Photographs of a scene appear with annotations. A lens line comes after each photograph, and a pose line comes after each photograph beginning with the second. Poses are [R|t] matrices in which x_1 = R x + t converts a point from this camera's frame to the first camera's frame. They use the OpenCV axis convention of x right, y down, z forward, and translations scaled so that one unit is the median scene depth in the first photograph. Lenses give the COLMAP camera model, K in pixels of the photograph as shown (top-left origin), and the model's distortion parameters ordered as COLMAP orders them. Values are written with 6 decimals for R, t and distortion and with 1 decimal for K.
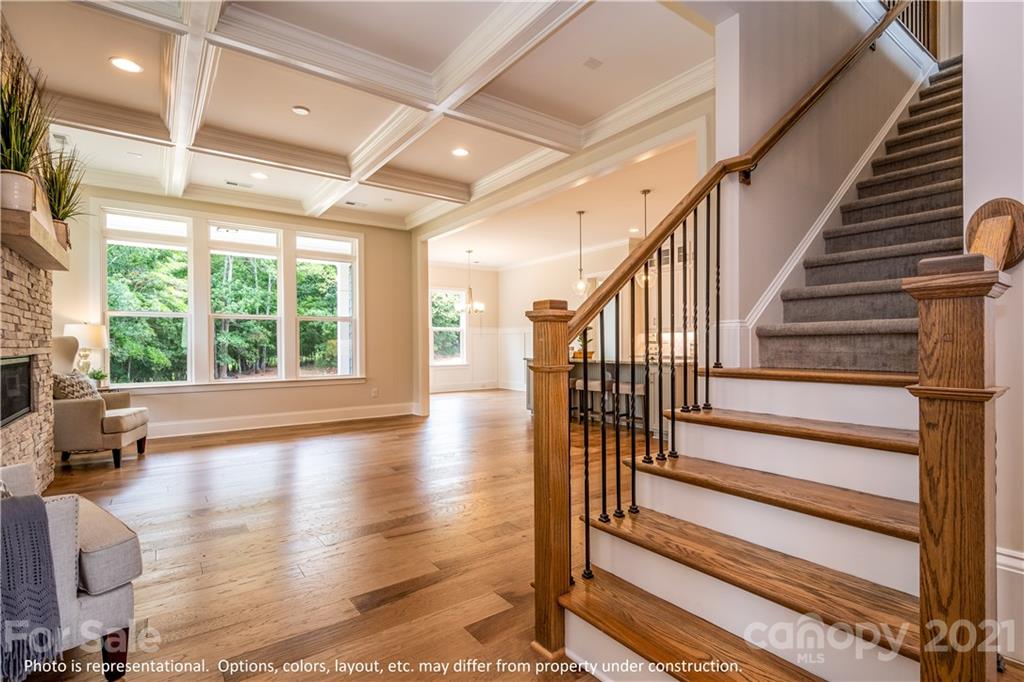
lens RADIAL K [[489.3, 0, 512.0], [0, 489.3, 341.0], [0, 0, 1]] dist [-0.002740, -0.000712]
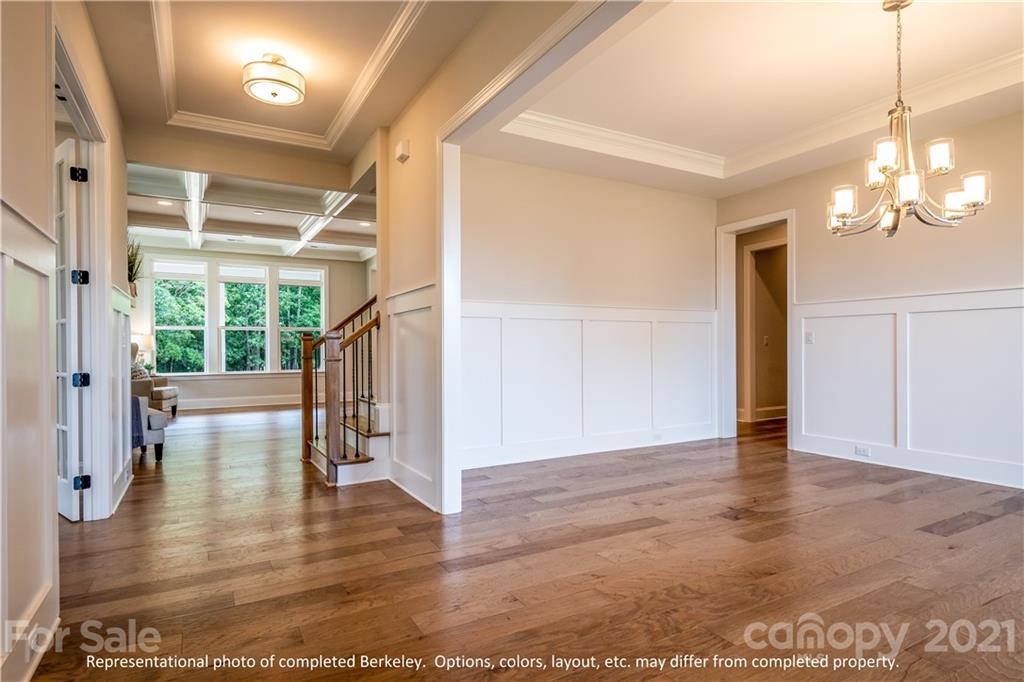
lens RADIAL K [[566.3, 0, 512.0], [0, 566.3, 341.0], [0, 0, 1]] dist [0.003040, 0.000663]
pose [[0.992168, 0.001413, -0.124900, 0.523347], [-0.001656, 0.999997, -0.001843, -0.012384], [0.124897, 0.002036, 0.992168, -0.645974]]
